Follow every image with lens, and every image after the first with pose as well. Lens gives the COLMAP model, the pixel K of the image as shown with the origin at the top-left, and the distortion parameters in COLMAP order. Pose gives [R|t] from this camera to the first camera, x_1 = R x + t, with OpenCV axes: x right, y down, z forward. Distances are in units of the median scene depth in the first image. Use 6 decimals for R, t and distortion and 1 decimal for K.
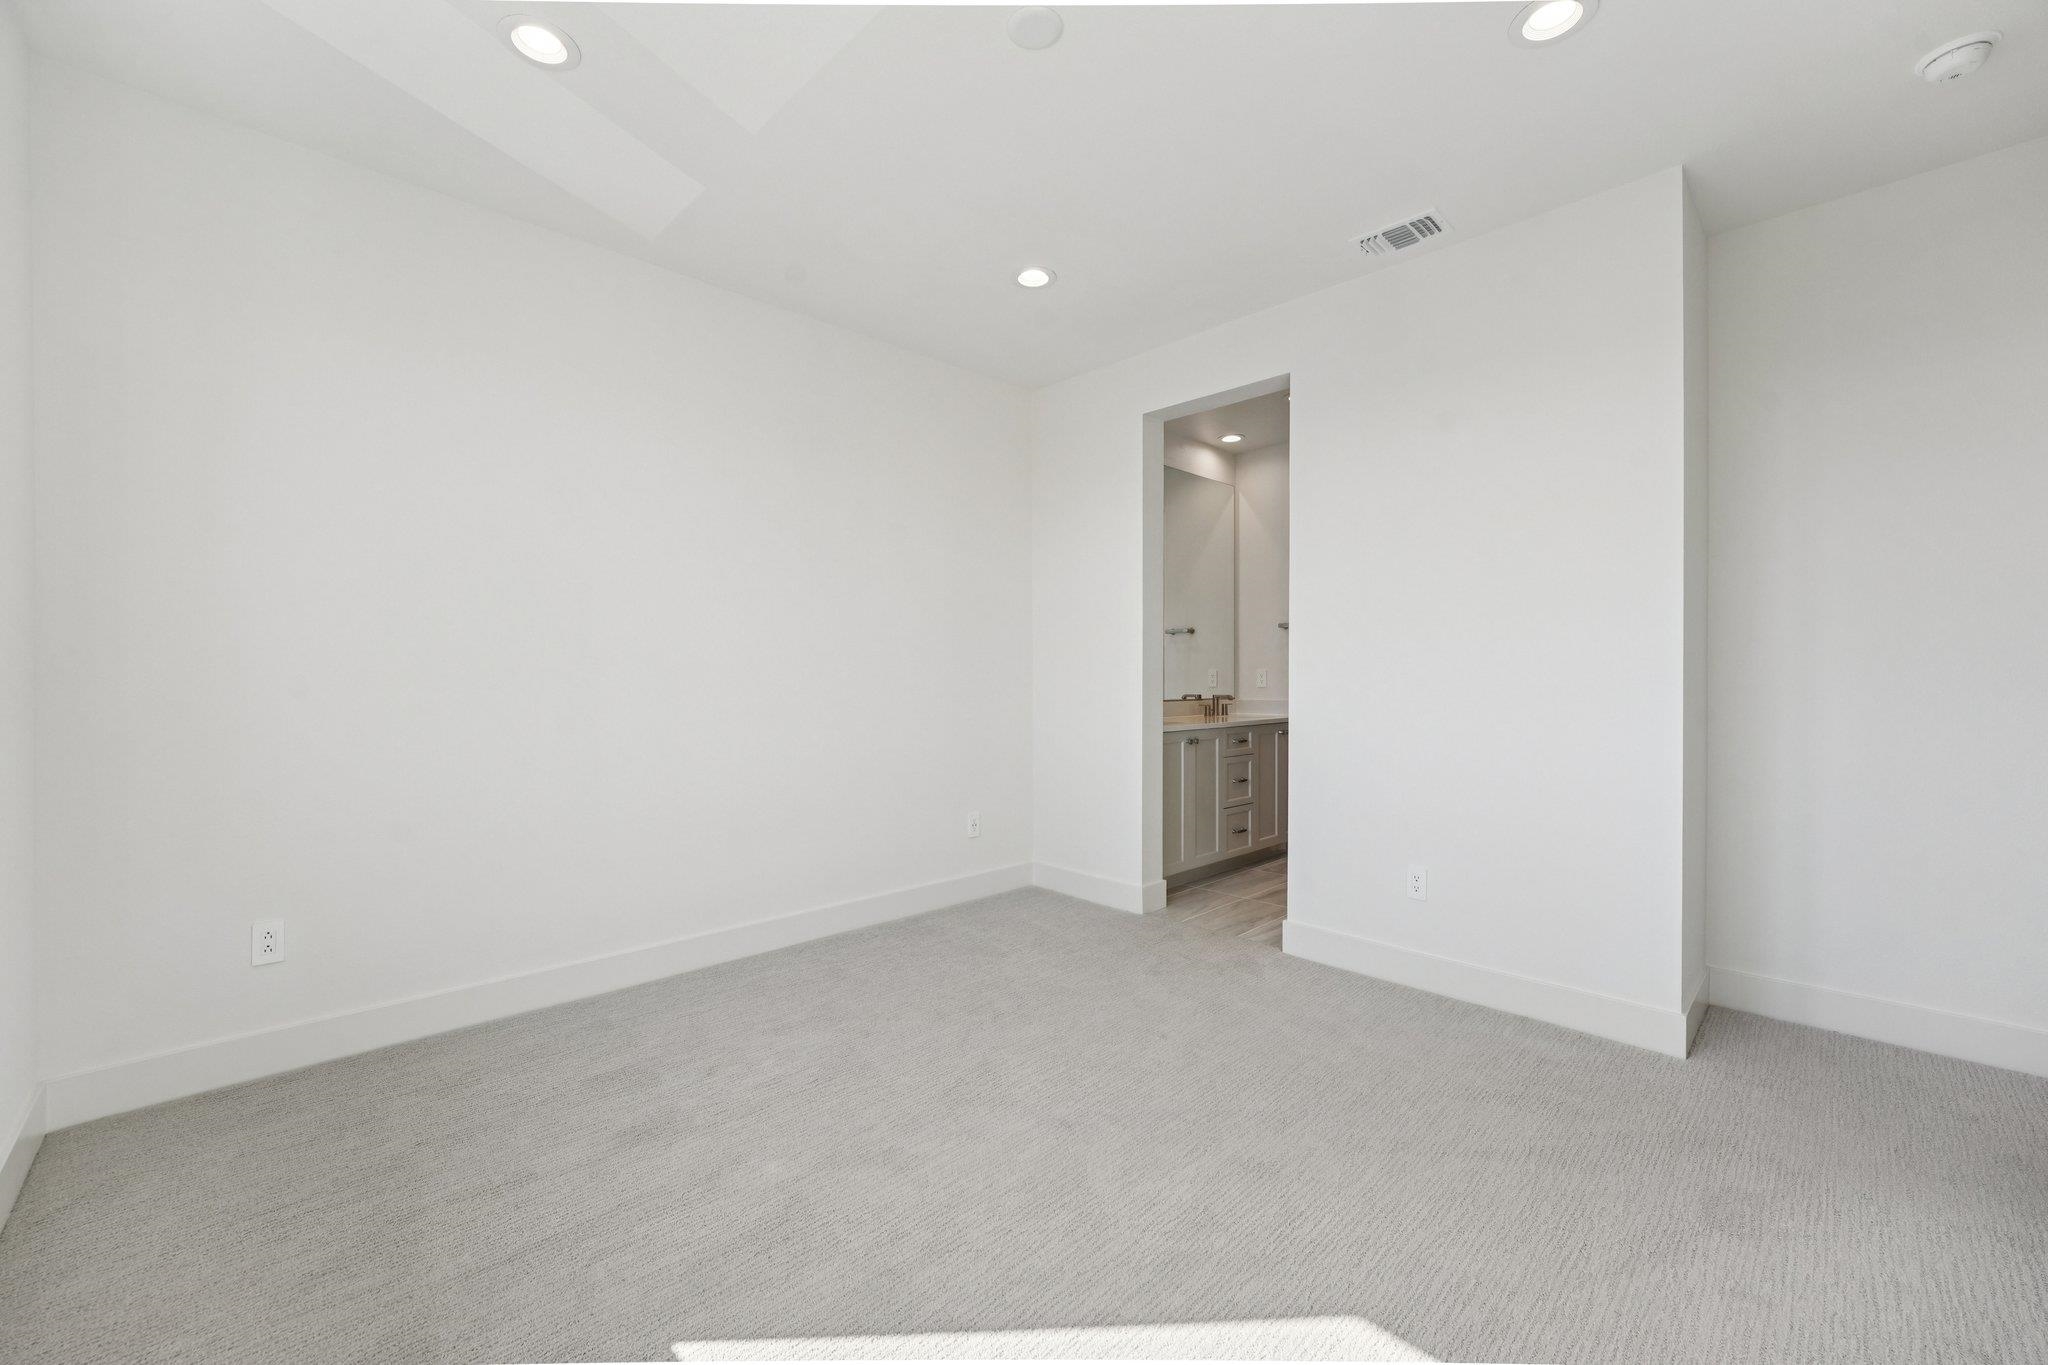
lens RADIAL K [[824.5, 0, 1013.9], [0, 824.5, 682.9], [0, 0, 1]] dist [-0.013943, 0.000572]
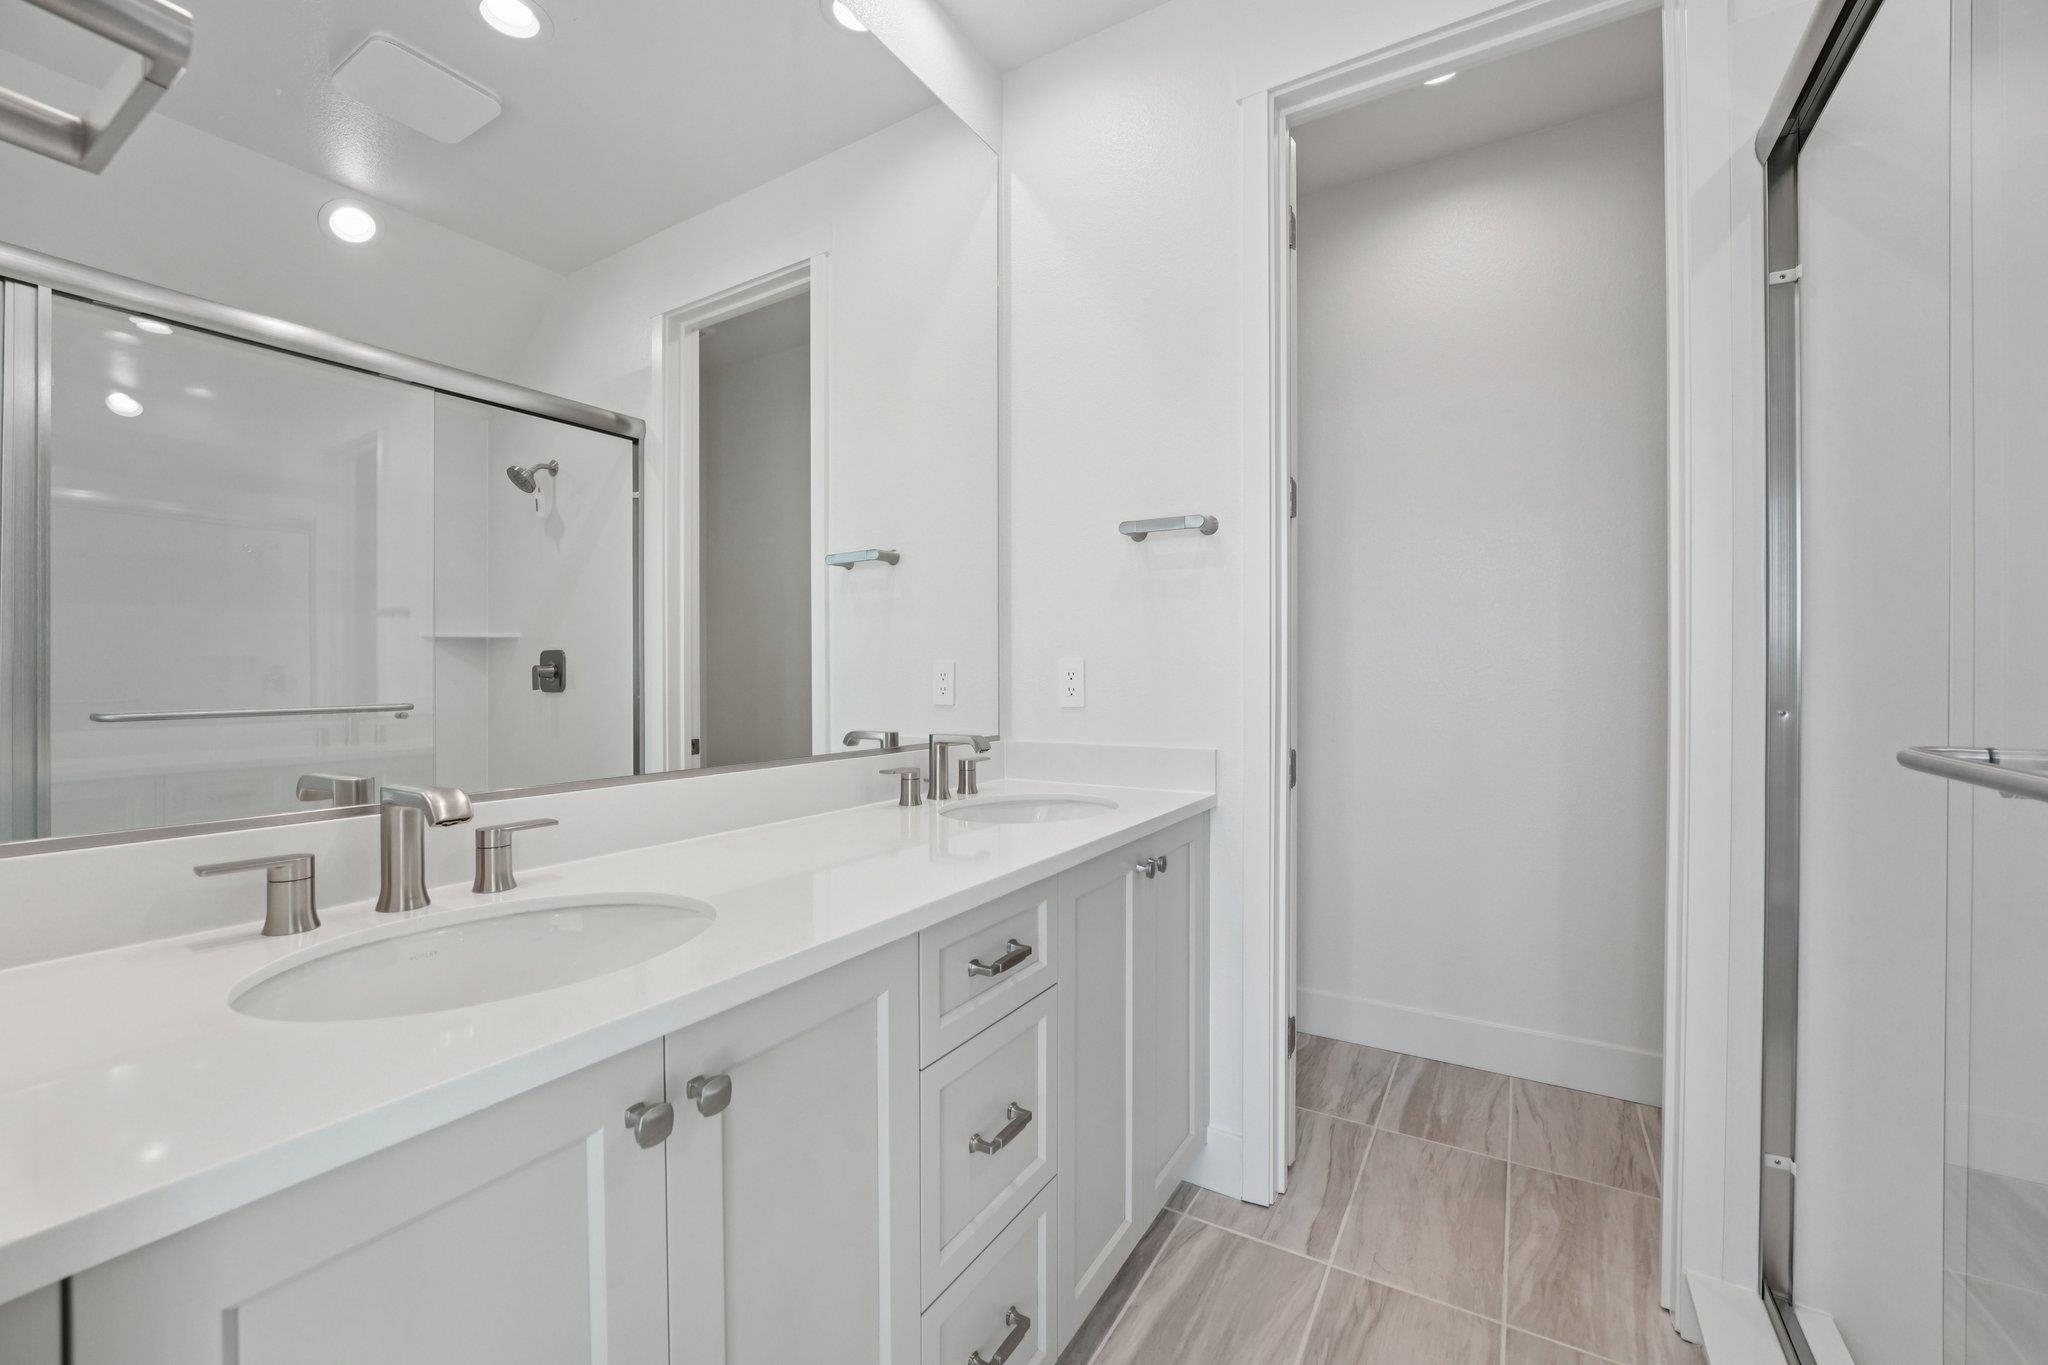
lens RADIAL K [[824.5, 0, 1013.9], [0, 824.5, 682.9], [0, 0, 1]] dist [-0.013943, 0.000572]
pose [[0.968238, -0.003969, 0.250000, 0.191506], [0.002428, 0.999976, 0.006473, -0.008101], [-0.250020, -0.005660, 0.968224, 0.673674]]
